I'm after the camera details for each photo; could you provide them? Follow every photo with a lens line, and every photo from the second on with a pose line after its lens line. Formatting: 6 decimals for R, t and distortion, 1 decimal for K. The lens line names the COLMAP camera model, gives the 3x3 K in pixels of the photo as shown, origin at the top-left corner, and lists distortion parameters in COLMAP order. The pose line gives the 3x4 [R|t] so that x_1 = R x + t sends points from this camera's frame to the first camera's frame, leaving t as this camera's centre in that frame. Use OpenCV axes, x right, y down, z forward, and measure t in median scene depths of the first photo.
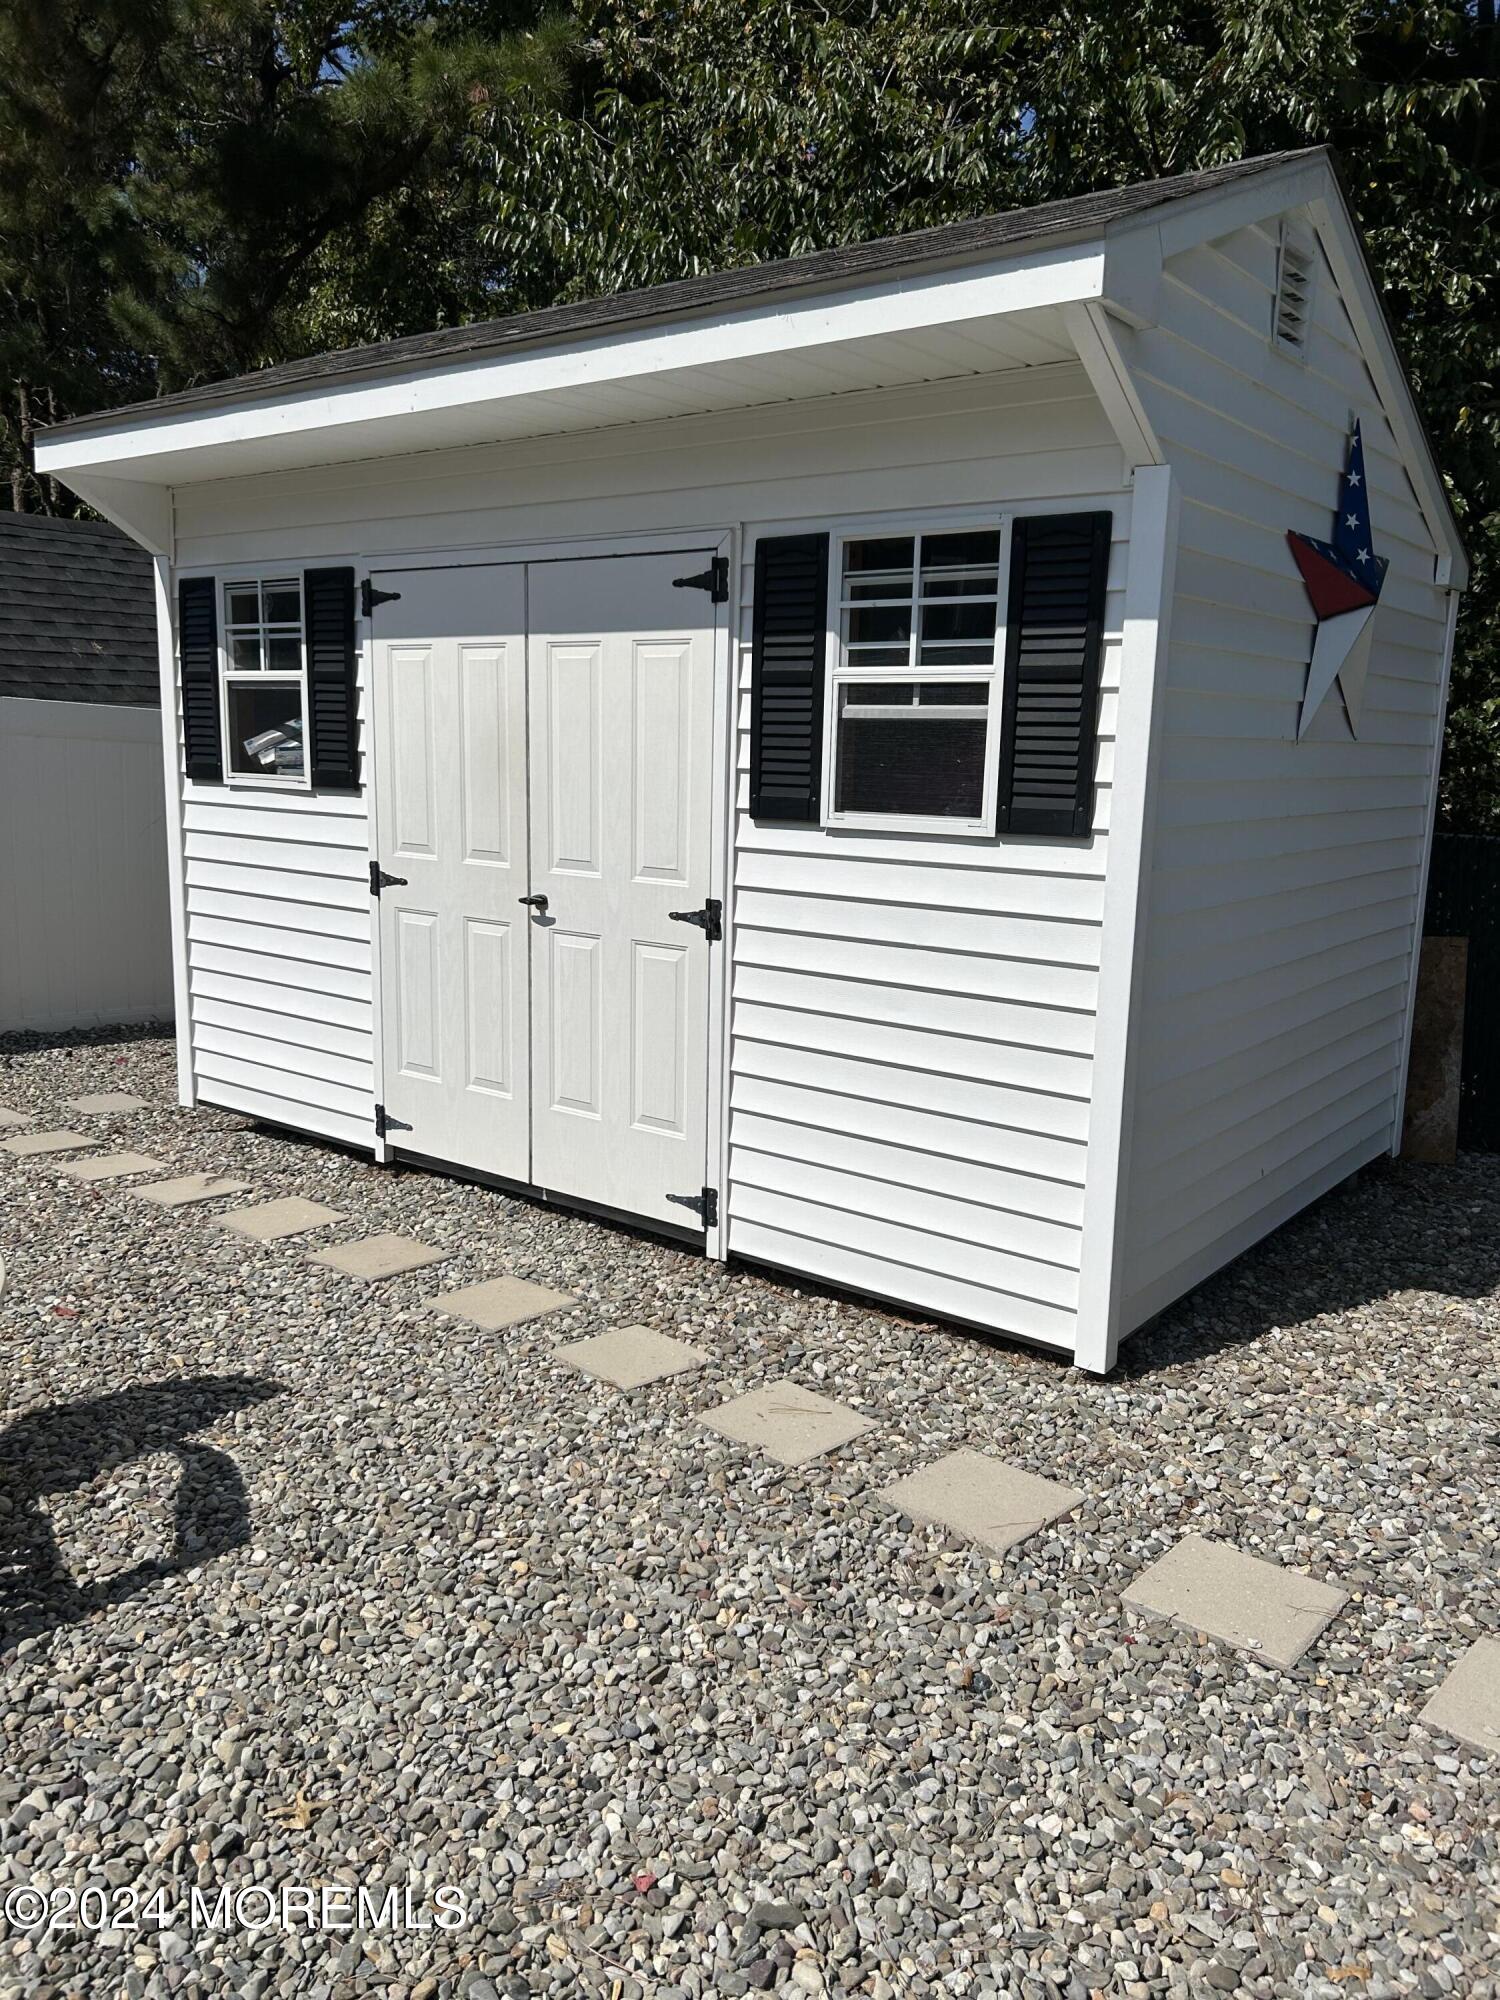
lens RADIAL K [[1503.6, 0, 741.9], [0, 1503.6, 1008.2], [0, 0, 1]] dist [0.036915, -0.037668]
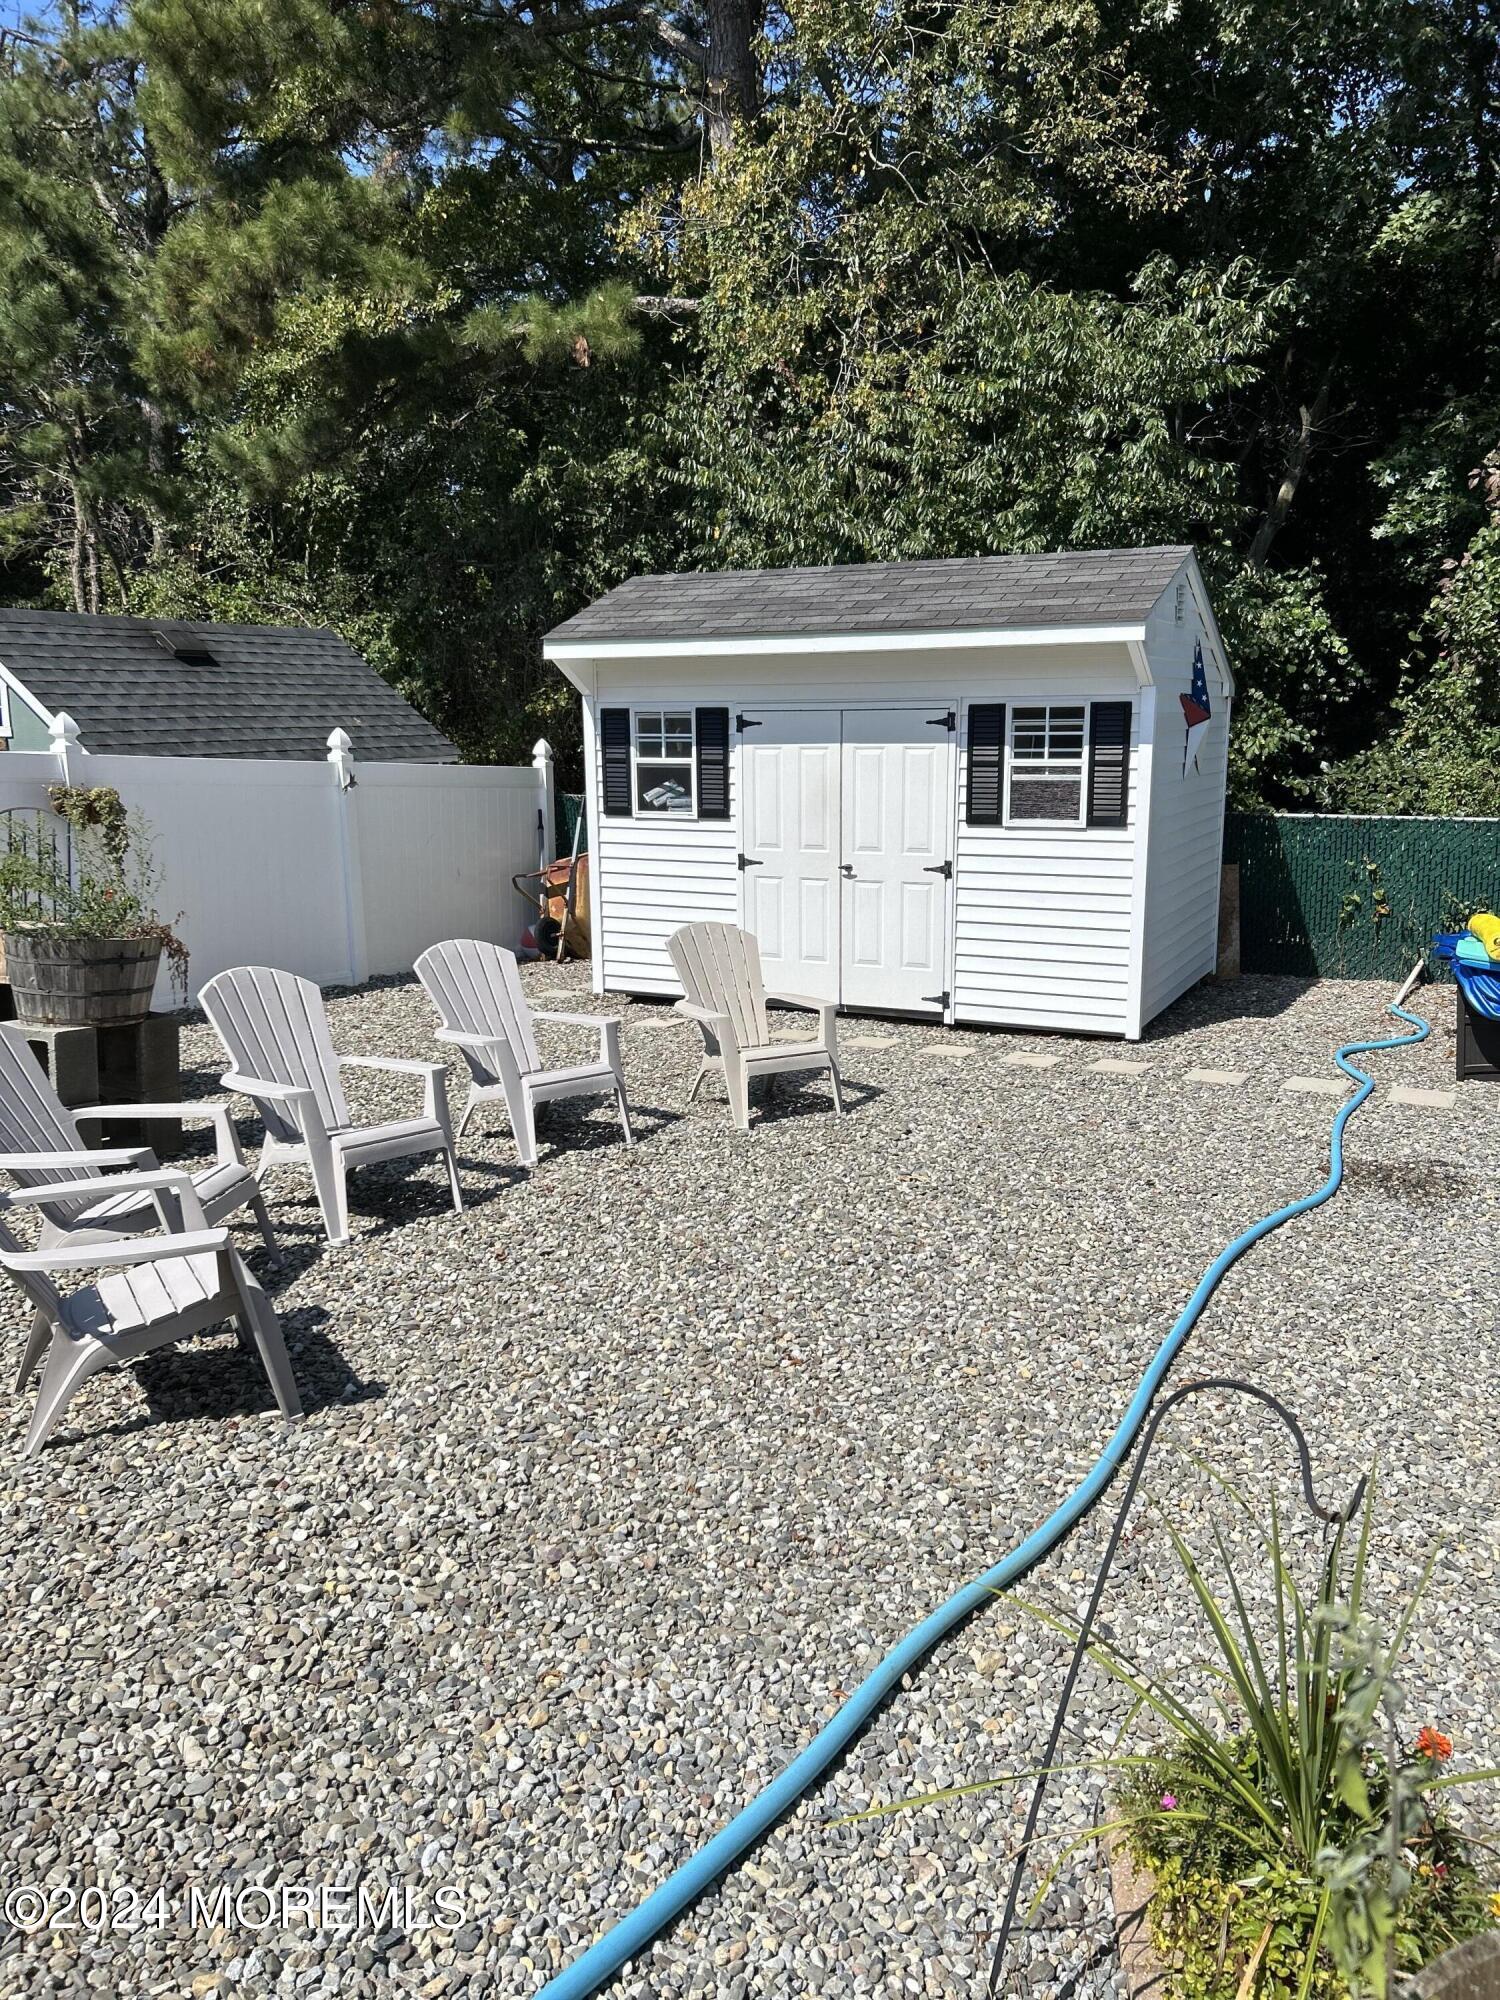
lens RADIAL K [[1516.3, 0, 753.2], [0, 1516.3, 1026.7], [0, 0, 1]] dist [0.095764, -0.283852]
pose [[0.979727, -0.072364, 0.186812, -0.776530], [0.067843, 0.997230, 0.030490, 0.090052], [-0.188501, -0.017198, 0.981922, -1.235617]]
